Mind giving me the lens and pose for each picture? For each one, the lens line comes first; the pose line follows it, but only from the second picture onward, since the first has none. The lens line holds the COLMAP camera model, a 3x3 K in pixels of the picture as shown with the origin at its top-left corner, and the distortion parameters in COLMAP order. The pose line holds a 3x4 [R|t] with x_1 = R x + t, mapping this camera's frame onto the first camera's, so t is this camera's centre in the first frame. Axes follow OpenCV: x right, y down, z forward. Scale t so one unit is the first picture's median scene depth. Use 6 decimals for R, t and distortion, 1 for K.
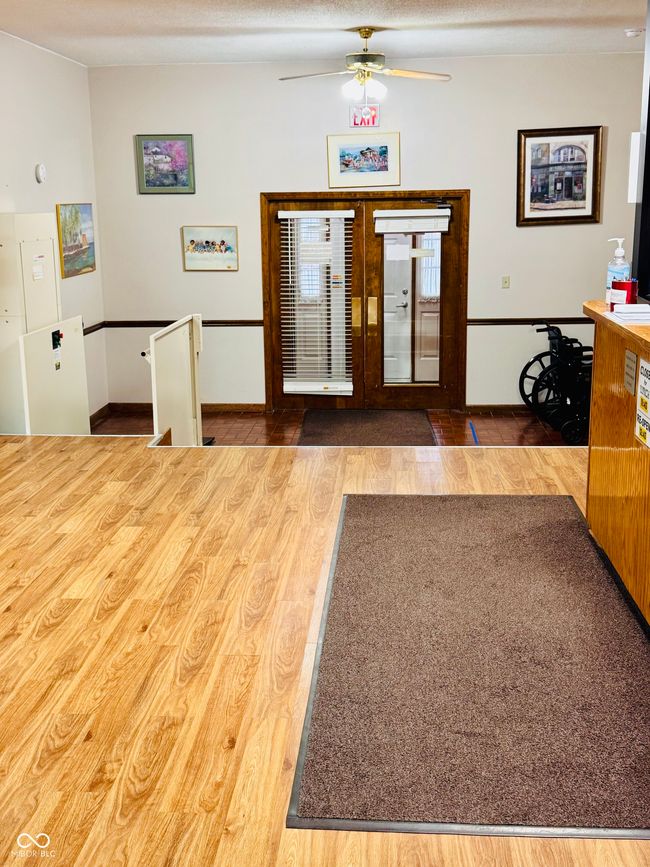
lens RADIAL K [[1057.1, 0, 325.0], [0, 1057.1, 433.5], [0, 0, 1]] dist [0.117974, -0.028552]
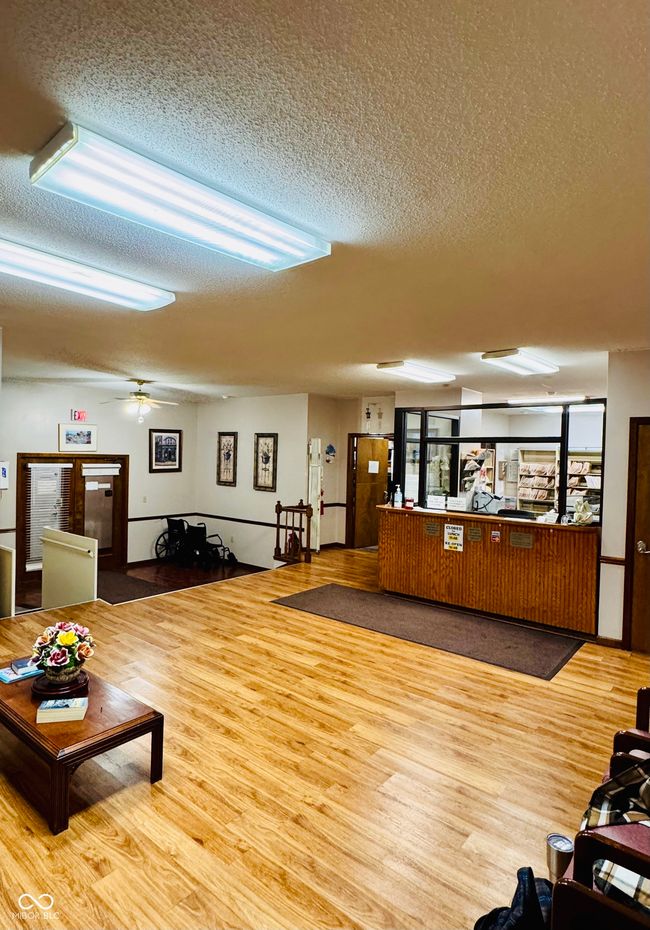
lens RADIAL K [[515.8, 0, 325.0], [0, 515.8, 465.0], [0, 0, 1]] dist [0.002982, 0.000508]
pose [[0.580103, 0.013327, 0.814434, -0.450868], [0.140355, 0.983275, -0.116062, -0.045428], [-0.802359, 0.181638, 0.568531, 0.153523]]
